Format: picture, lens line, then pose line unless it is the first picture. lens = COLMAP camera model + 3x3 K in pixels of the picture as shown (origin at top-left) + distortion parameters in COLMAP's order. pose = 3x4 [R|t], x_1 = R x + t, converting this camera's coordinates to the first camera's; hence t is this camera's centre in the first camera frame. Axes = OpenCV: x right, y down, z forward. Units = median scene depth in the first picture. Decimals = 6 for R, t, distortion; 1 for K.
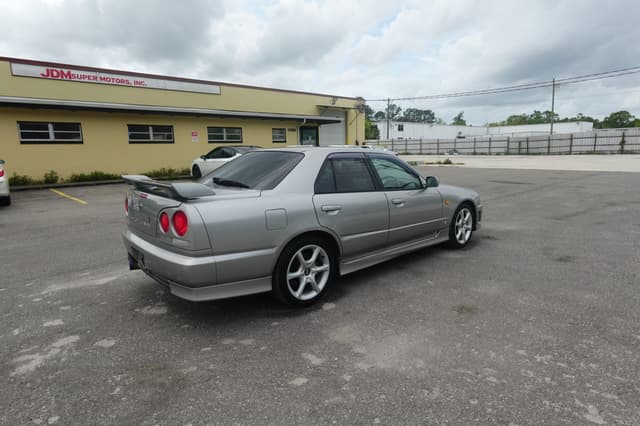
lens RADIAL K [[361.5, 0, 319.1], [0, 361.5, 211.6], [0, 0, 1]] dist [0.000913, -0.000781]
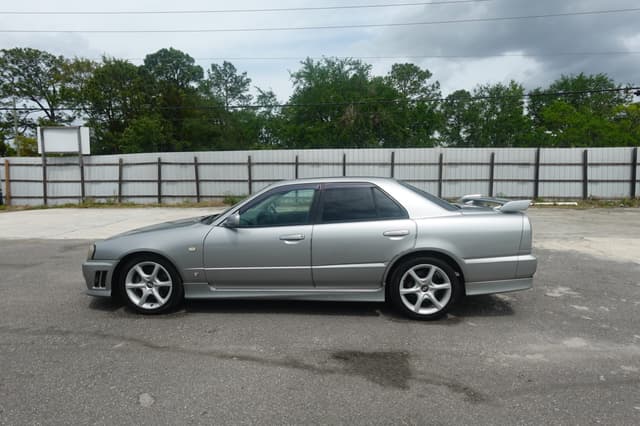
lens RADIAL K [[361.5, 0, 321.1], [0, 361.5, 213.7], [0, 0, 1]] dist [0.000913, -0.000781]
pose [[-0.693894, -0.047005, 0.718541, -0.665671], [0.138134, 0.970645, 0.196893, -0.263754], [-0.706703, 0.235878, -0.667032, 1.613059]]
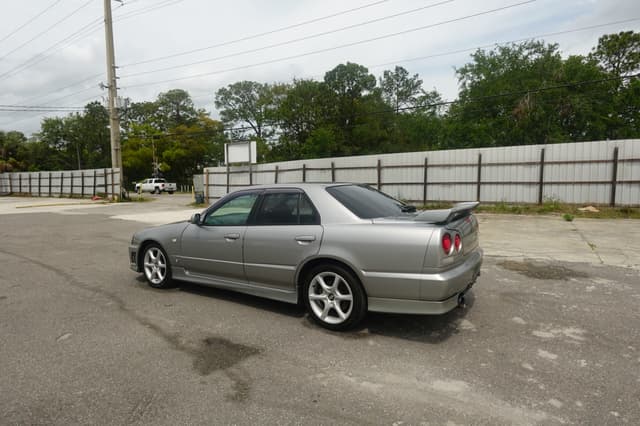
lens RADIAL K [[361.5, 0, 321.3], [0, 361.5, 213.6], [0, 0, 1]] dist [0.000913, -0.000781]
pose [[-0.268917, -0.058877, 0.961362, -0.981888], [0.178823, 0.977724, 0.109900, -0.182872], [-0.946418, 0.201468, -0.252398, 1.154478]]
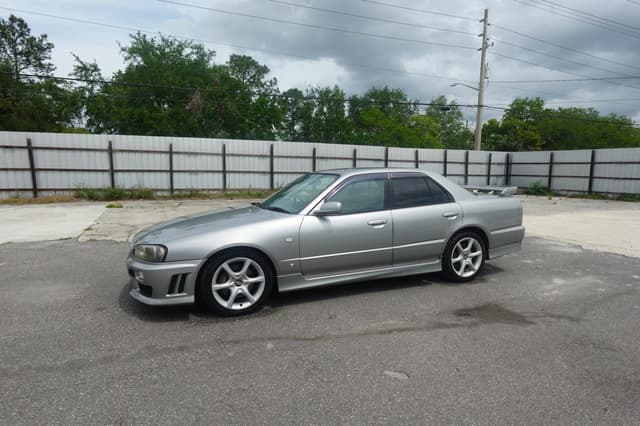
lens RADIAL K [[361.5, 0, 321.8], [0, 361.5, 212.7], [0, 0, 1]] dist [0.000913, -0.000781]
pose [[-0.946530, -0.025986, 0.321566, -0.214527], [0.062990, 0.962681, 0.263205, -0.324679], [-0.316405, 0.269387, -0.909570, 1.962801]]
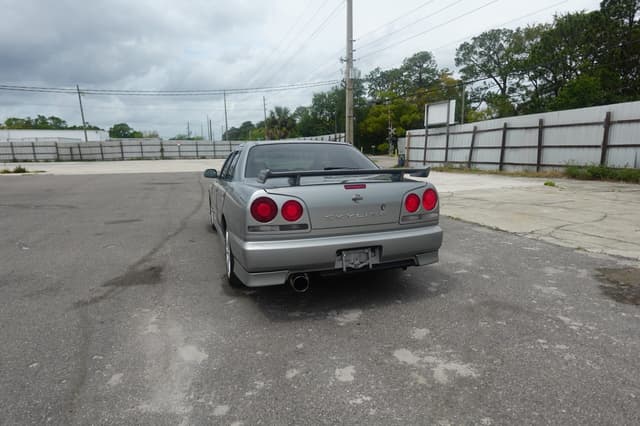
lens RADIAL K [[361.5, 0, 321.1], [0, 361.5, 213.3], [0, 0, 1]] dist [0.000913, -0.000781]
pose [[0.379008, -0.145192, 0.913932, -0.898187], [0.159737, 0.983055, 0.089930, -0.048120], [-0.911503, 0.111904, 0.395778, 0.483566]]
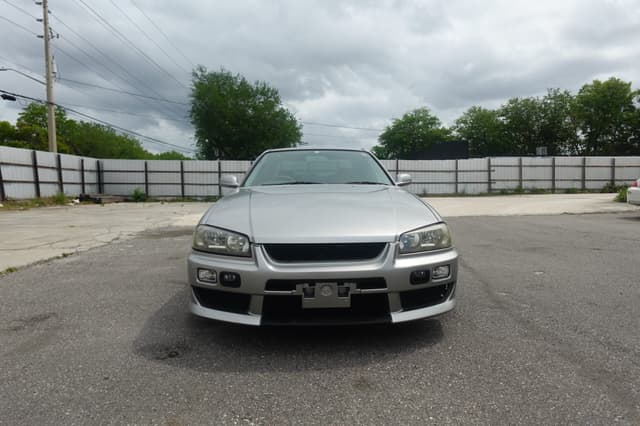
lens RADIAL K [[361.5, 0, 321.4], [0, 361.5, 211.2], [0, 0, 1]] dist [0.000913, -0.000781]
pose [[-0.644018, 0.072392, -0.761578, 0.789121], [-0.111858, 0.975902, 0.187356, -0.188962], [0.756788, 0.205850, -0.620401, 1.620308]]
